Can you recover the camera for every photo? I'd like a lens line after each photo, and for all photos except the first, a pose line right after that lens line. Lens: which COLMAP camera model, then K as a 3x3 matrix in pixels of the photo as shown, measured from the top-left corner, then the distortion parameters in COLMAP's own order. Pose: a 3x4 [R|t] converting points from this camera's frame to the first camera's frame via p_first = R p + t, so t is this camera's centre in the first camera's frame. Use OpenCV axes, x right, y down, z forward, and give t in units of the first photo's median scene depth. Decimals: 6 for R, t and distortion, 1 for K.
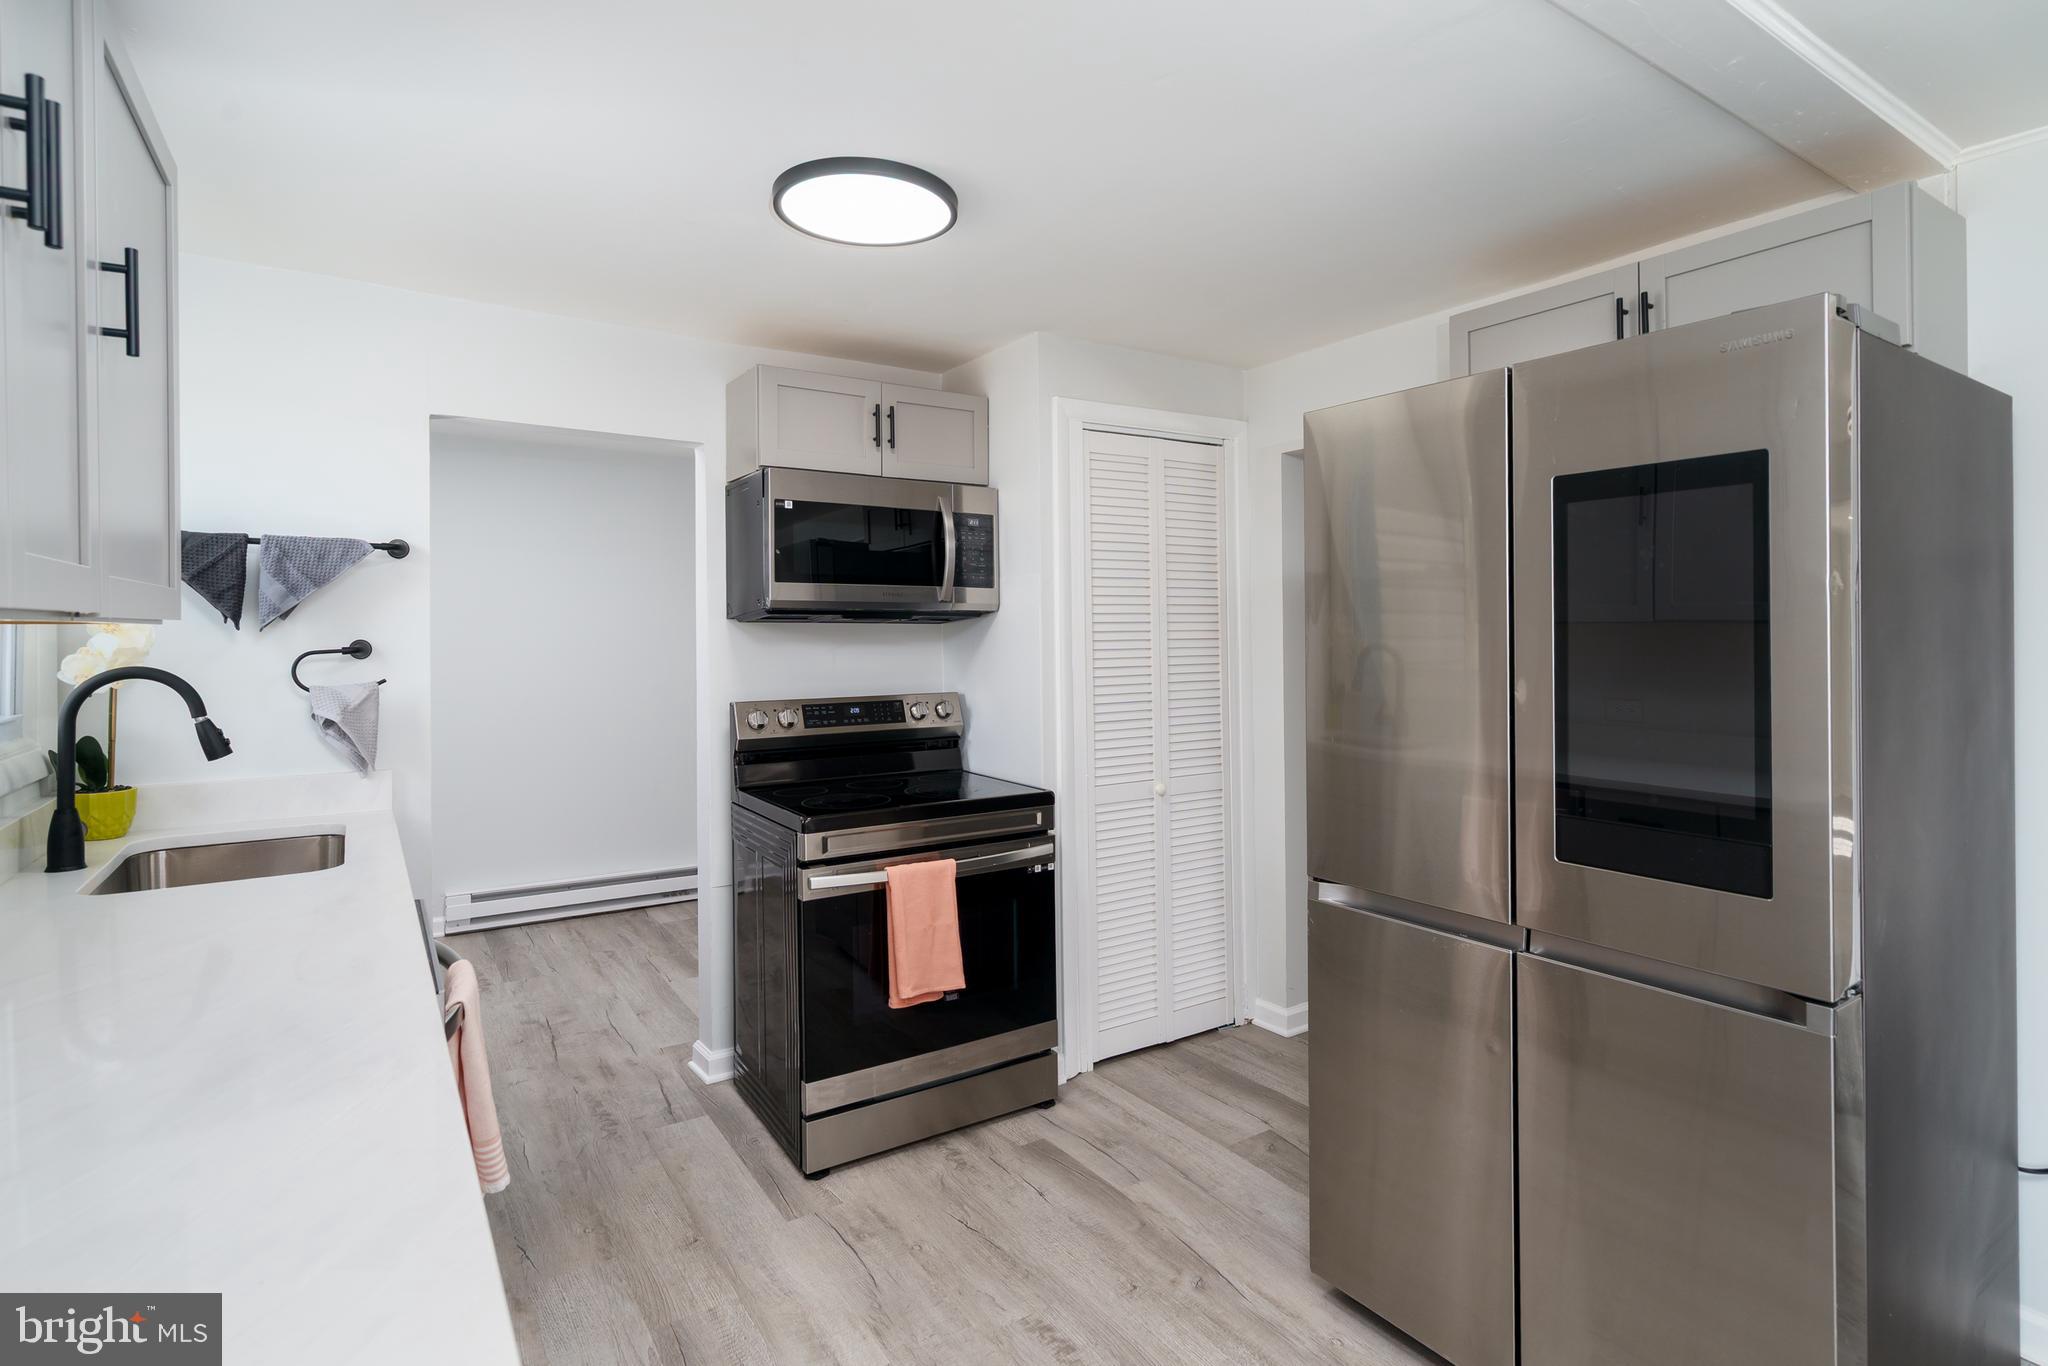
lens RADIAL K [[1022.2, 0, 1031.5], [0, 1022.2, 672.8], [0, 0, 1]] dist [0.001381, 0.000846]
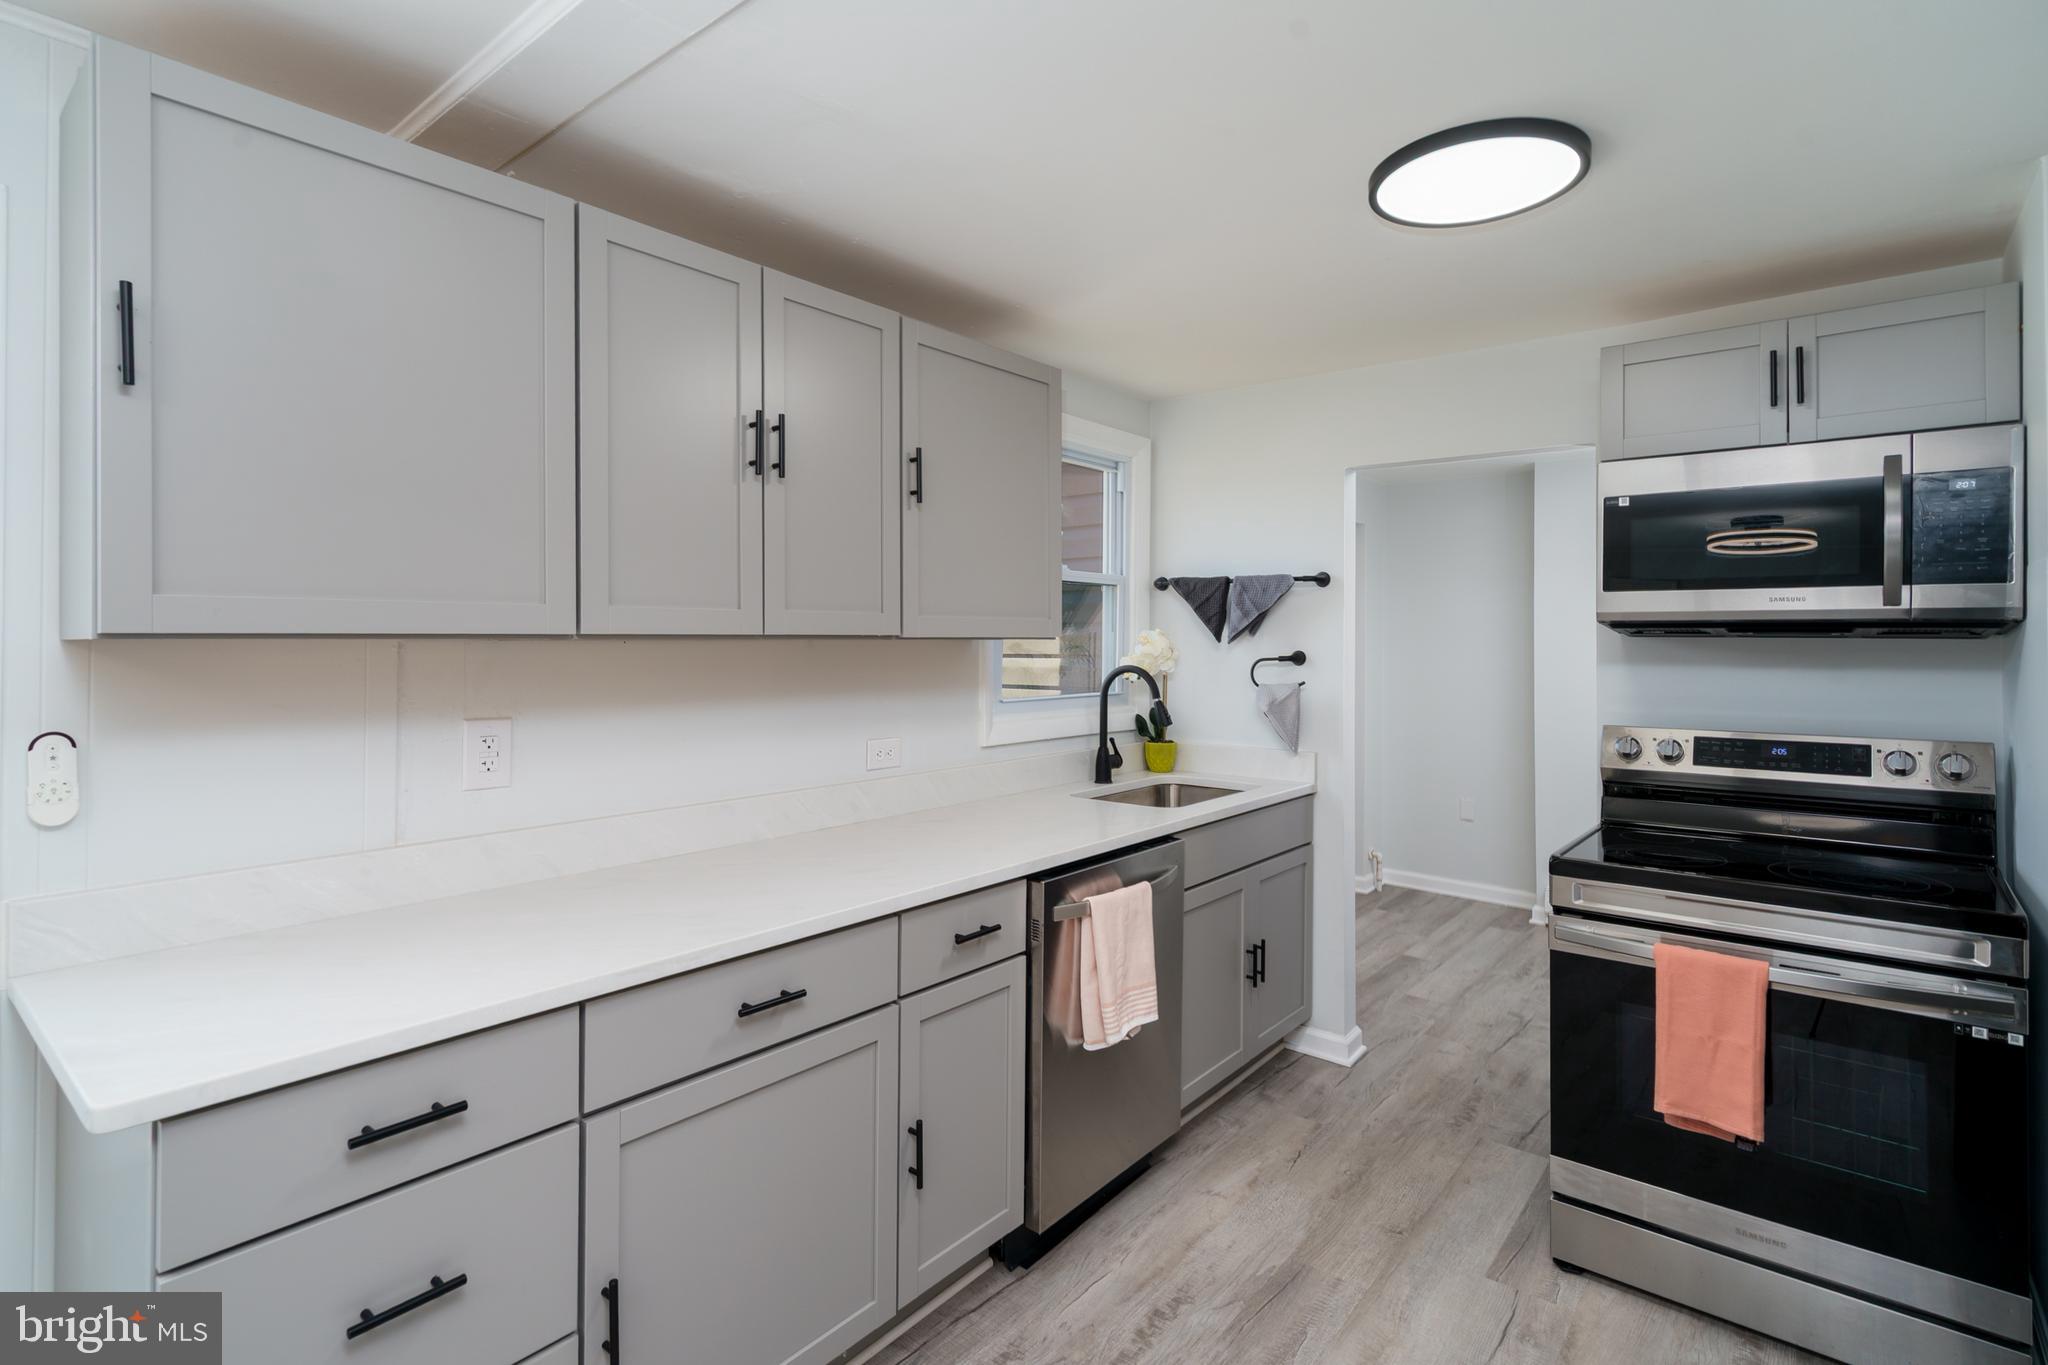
lens RADIAL K [[976.3, 0, 1024.0], [0, 976.3, 682.5], [0, 0, 1]] dist [0.001263, 0.000982]
pose [[0.298510, 0.044812, -0.953354, 0.403438], [-0.043676, 0.998492, 0.033258, -0.016481], [0.953407, 0.031711, 0.300017, 0.269664]]
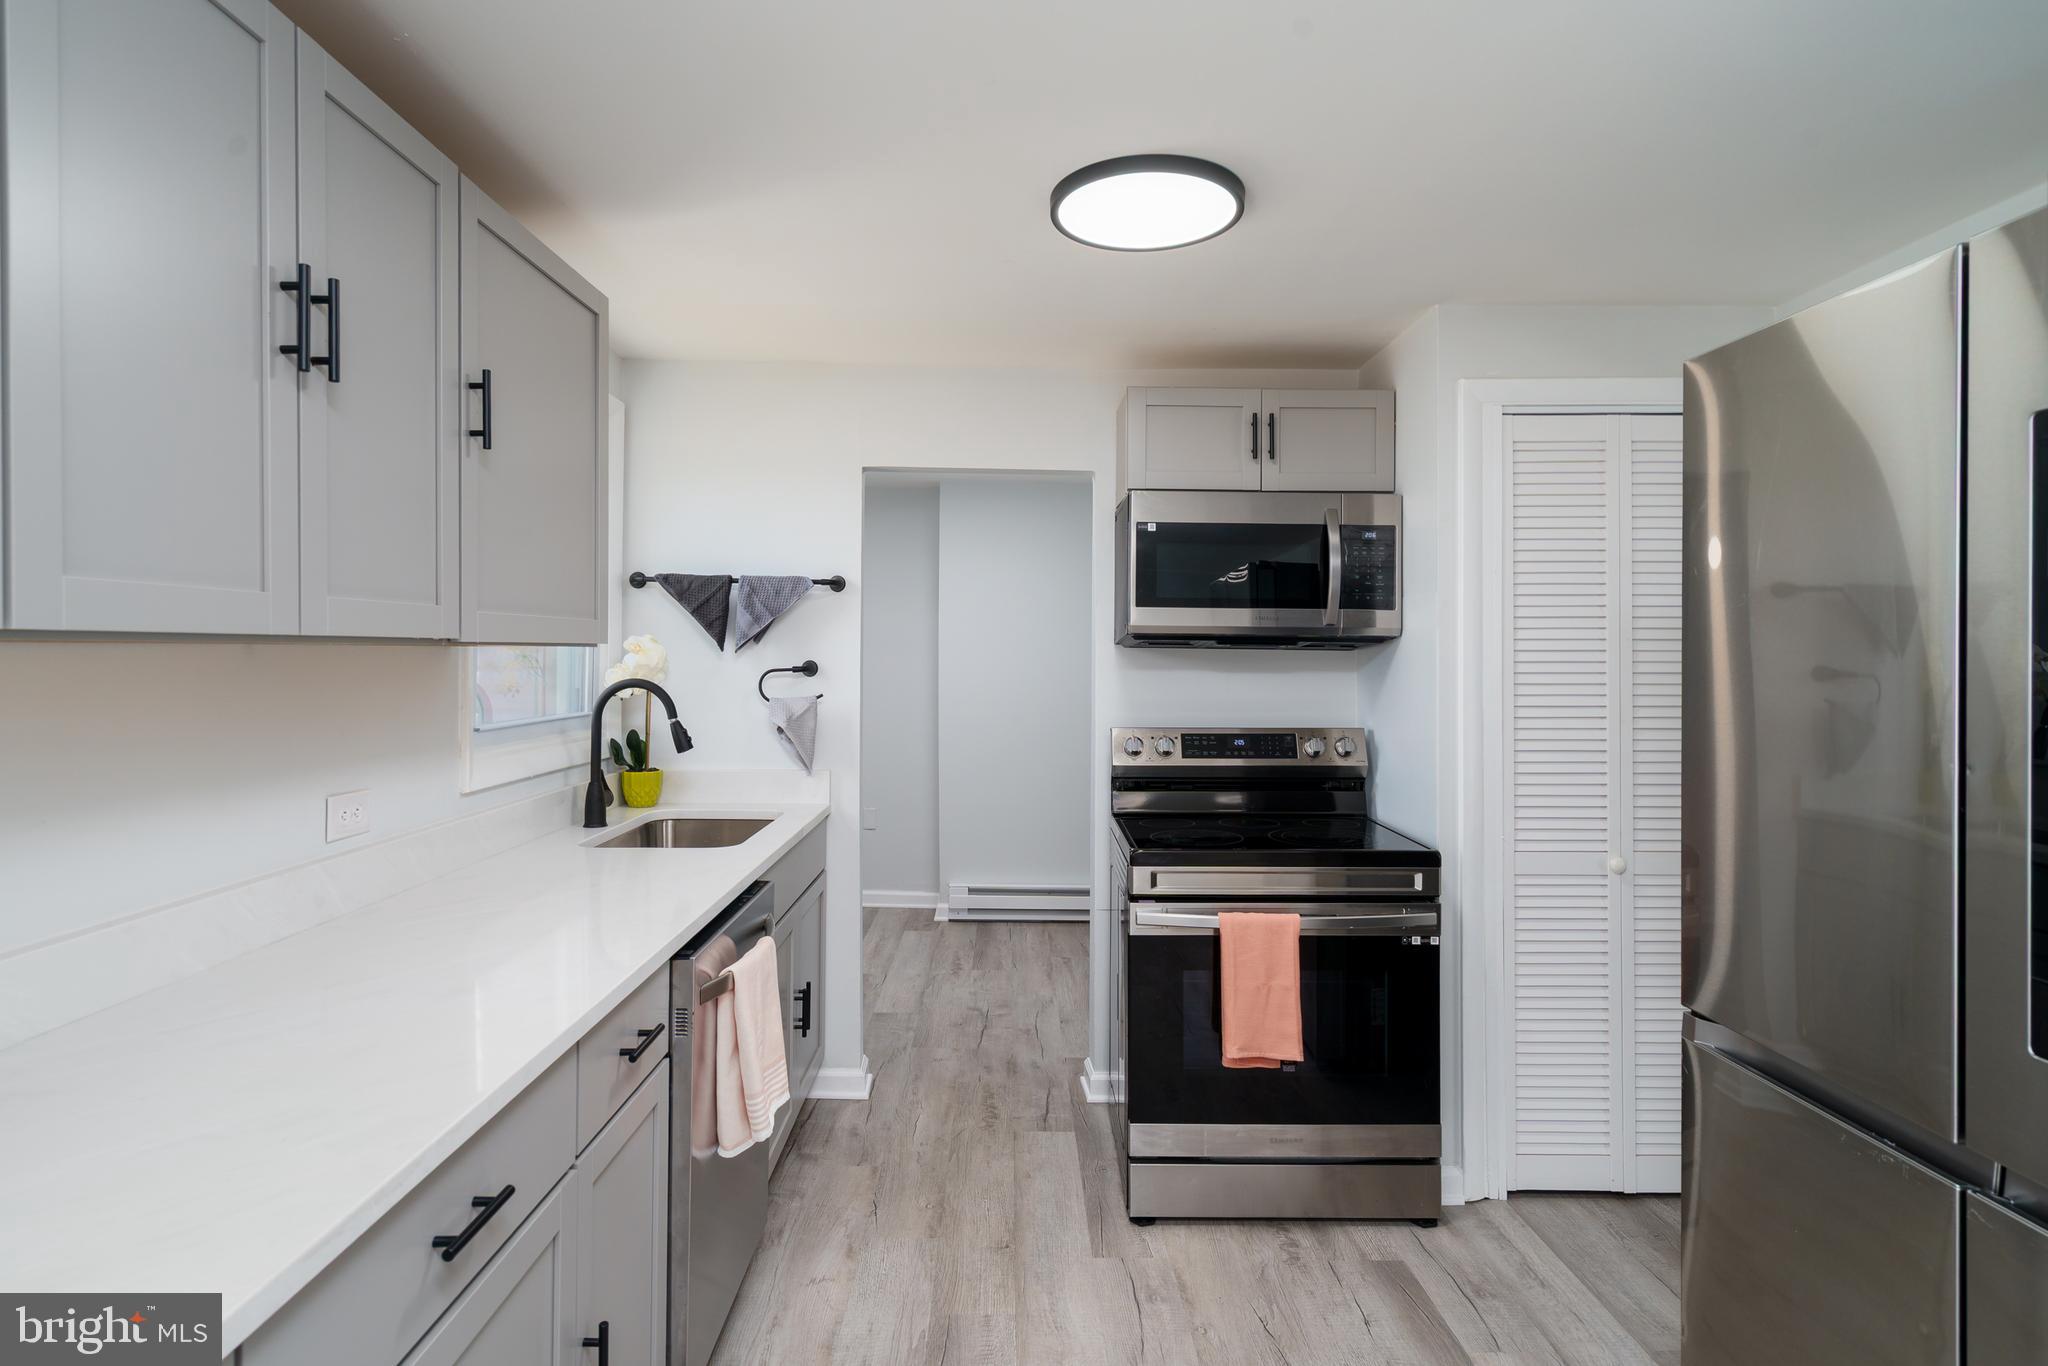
lens RADIAL K [[1049.2, 0, 1014.0], [0, 1049.2, 692.9], [0, 0, 1]] dist [-0.003508, 0.010727]
pose [[0.839603, 0.029188, -0.542415, 0.197937], [-0.032459, 0.999467, 0.003539, -0.005807], [0.542229, 0.014635, 0.840103, 0.090387]]
